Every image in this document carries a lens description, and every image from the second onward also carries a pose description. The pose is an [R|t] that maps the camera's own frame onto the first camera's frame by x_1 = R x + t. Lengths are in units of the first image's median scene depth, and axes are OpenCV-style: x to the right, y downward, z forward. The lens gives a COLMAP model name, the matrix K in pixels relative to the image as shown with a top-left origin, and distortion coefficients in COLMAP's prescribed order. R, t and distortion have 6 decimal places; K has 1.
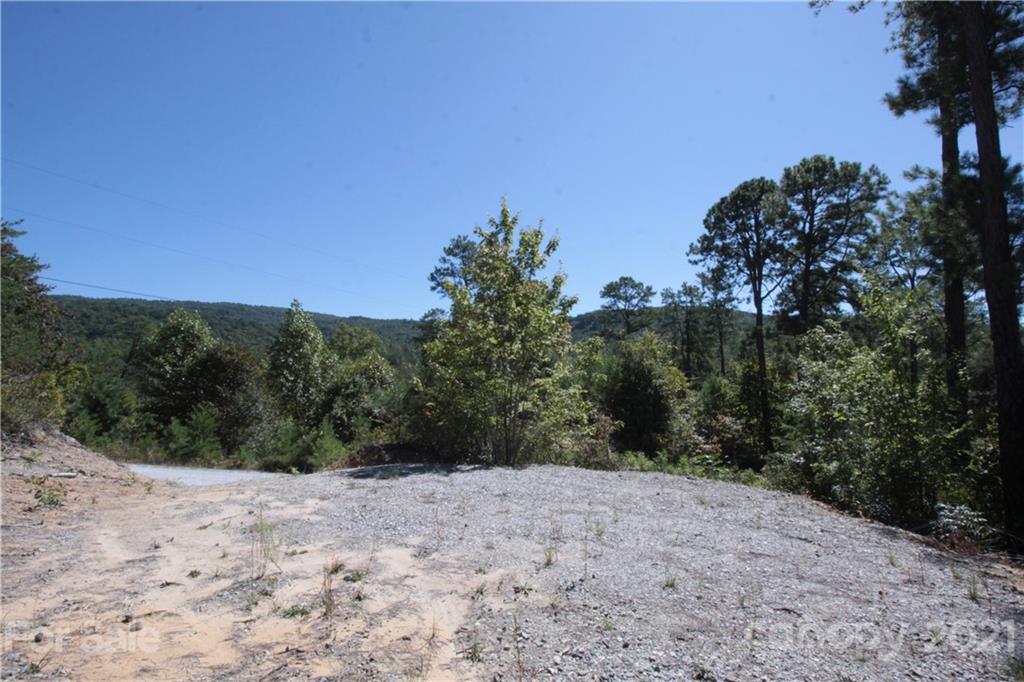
lens RADIAL K [[472.3, 0, 510.3], [0, 472.3, 342.4], [0, 0, 1]] dist [-0.004259, -0.007432]
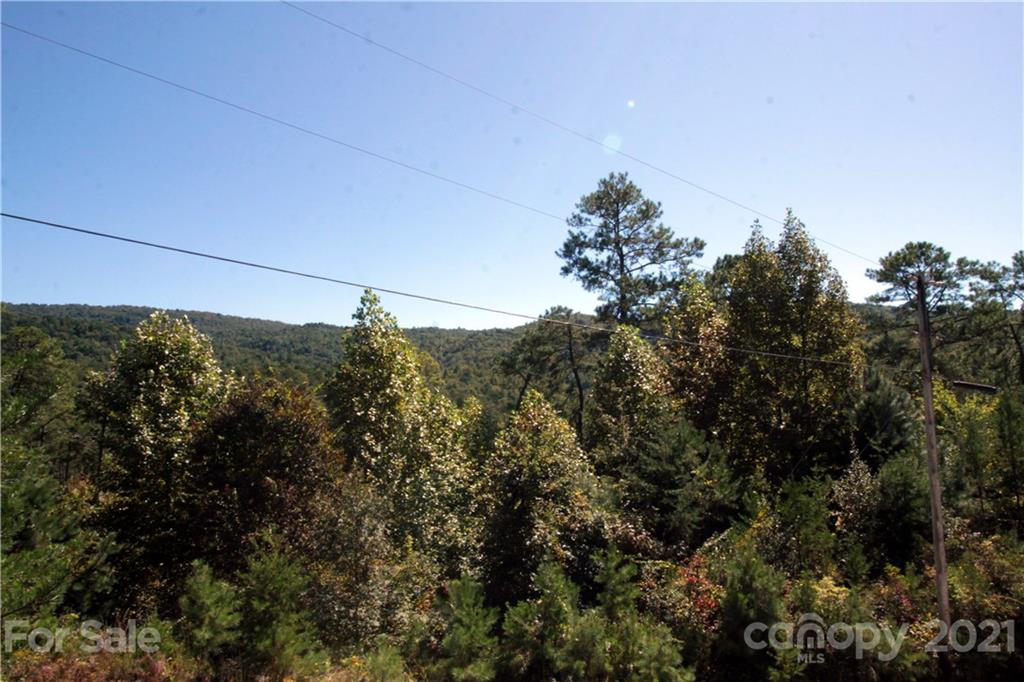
lens RADIAL K [[702.6, 0, 506.7], [0, 702.6, 332.2], [0, 0, 1]] dist [0.002676, 0.002663]
pose [[0.998926, -0.012710, -0.044567, -0.197779], [0.010973, 0.999178, -0.039015, -0.010430], [0.045027, 0.038484, 0.998244, 0.178998]]
